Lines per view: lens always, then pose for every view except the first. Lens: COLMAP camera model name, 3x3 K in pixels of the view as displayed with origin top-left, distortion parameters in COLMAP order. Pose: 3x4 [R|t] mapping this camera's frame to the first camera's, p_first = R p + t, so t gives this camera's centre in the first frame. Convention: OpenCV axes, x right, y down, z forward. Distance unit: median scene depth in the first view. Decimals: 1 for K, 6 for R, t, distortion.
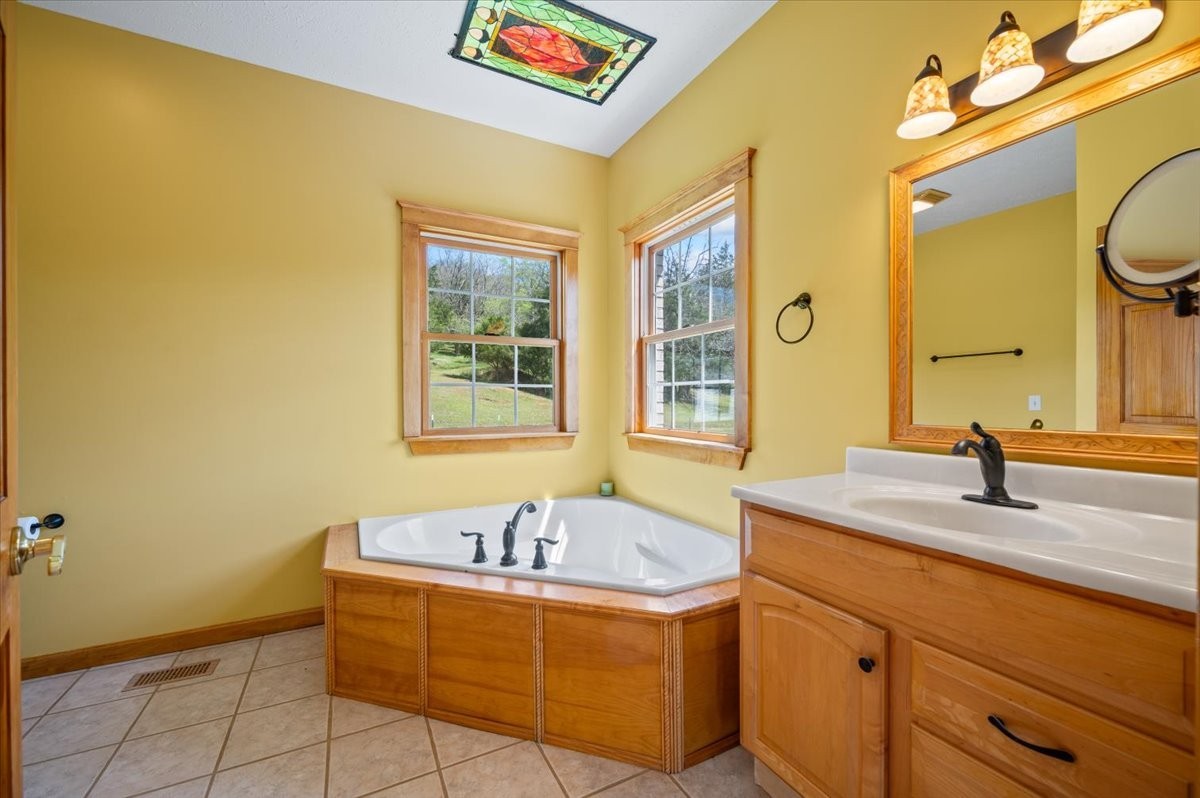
lens RADIAL K [[480.4, 0, 601.1], [0, 480.4, 406.2], [0, 0, 1]] dist [-0.007317, -0.000075]
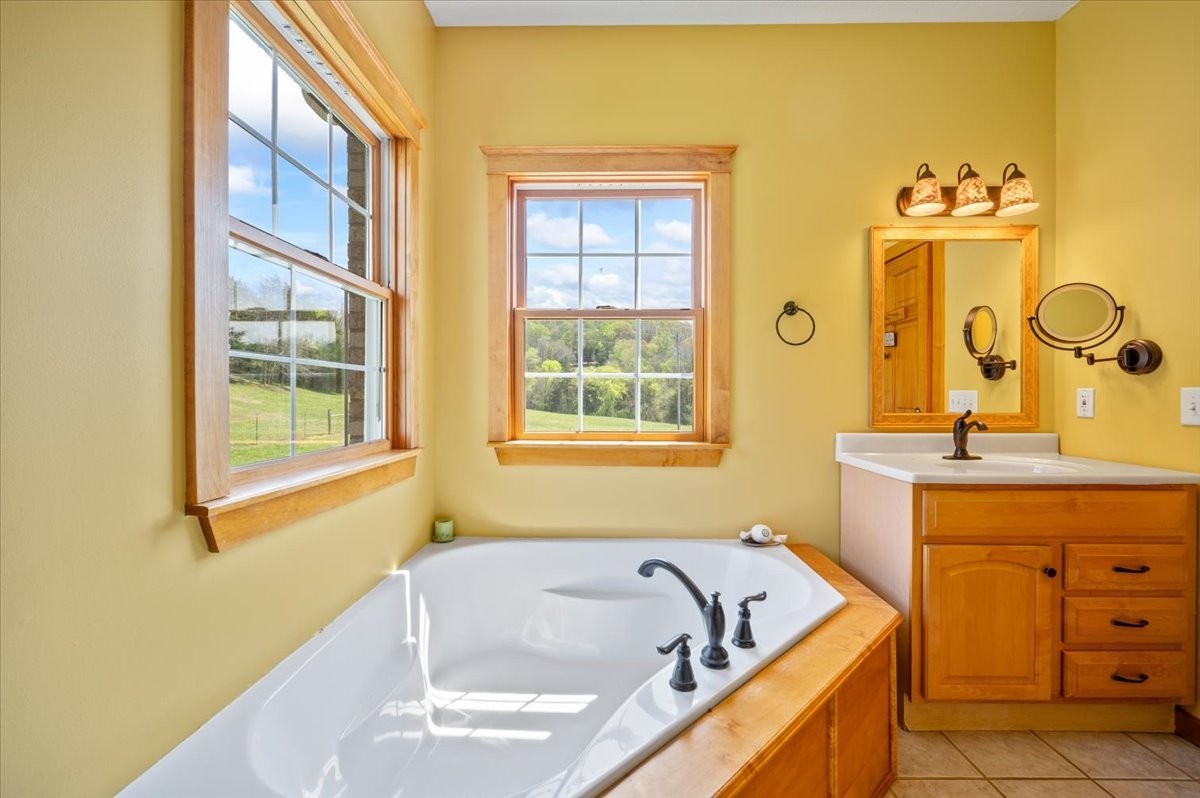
lens RADIAL K [[499.9, 0, 605.6], [0, 499.9, 398.2], [0, 0, 1]] dist [-0.001197, -0.000045]
pose [[0.477448, -0.002168, 0.878657, -0.837819], [0.009227, 0.999954, -0.002546, -0.008623], [-0.878612, 0.009323, 0.477446, 0.833059]]
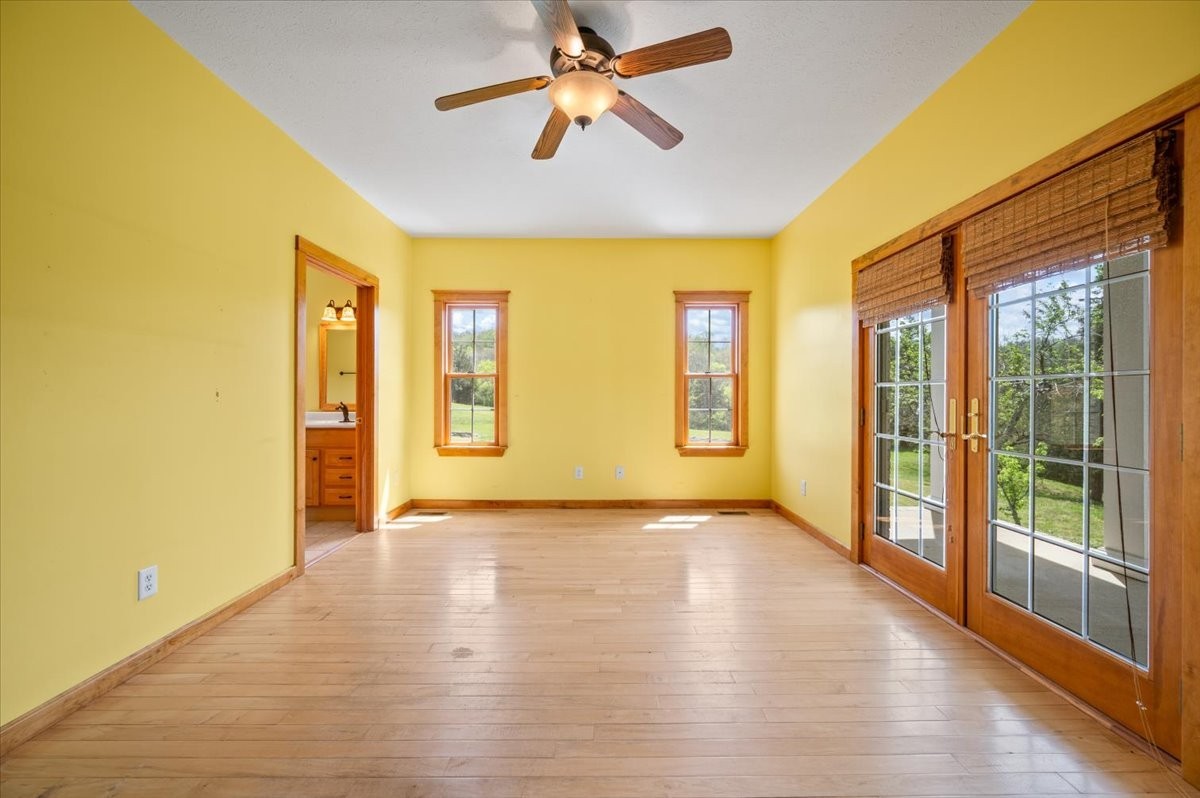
lens RADIAL K [[473.4, 0, 601.0], [0, 473.4, 396.4], [0, 0, 1]] dist [-0.000521, -0.000069]
pose [[0.464766, 0.000611, 0.885433, -1.110107], [0.009183, 0.999943, -0.005511, 0.018999], [-0.885386, 0.010692, 0.464734, -1.794344]]
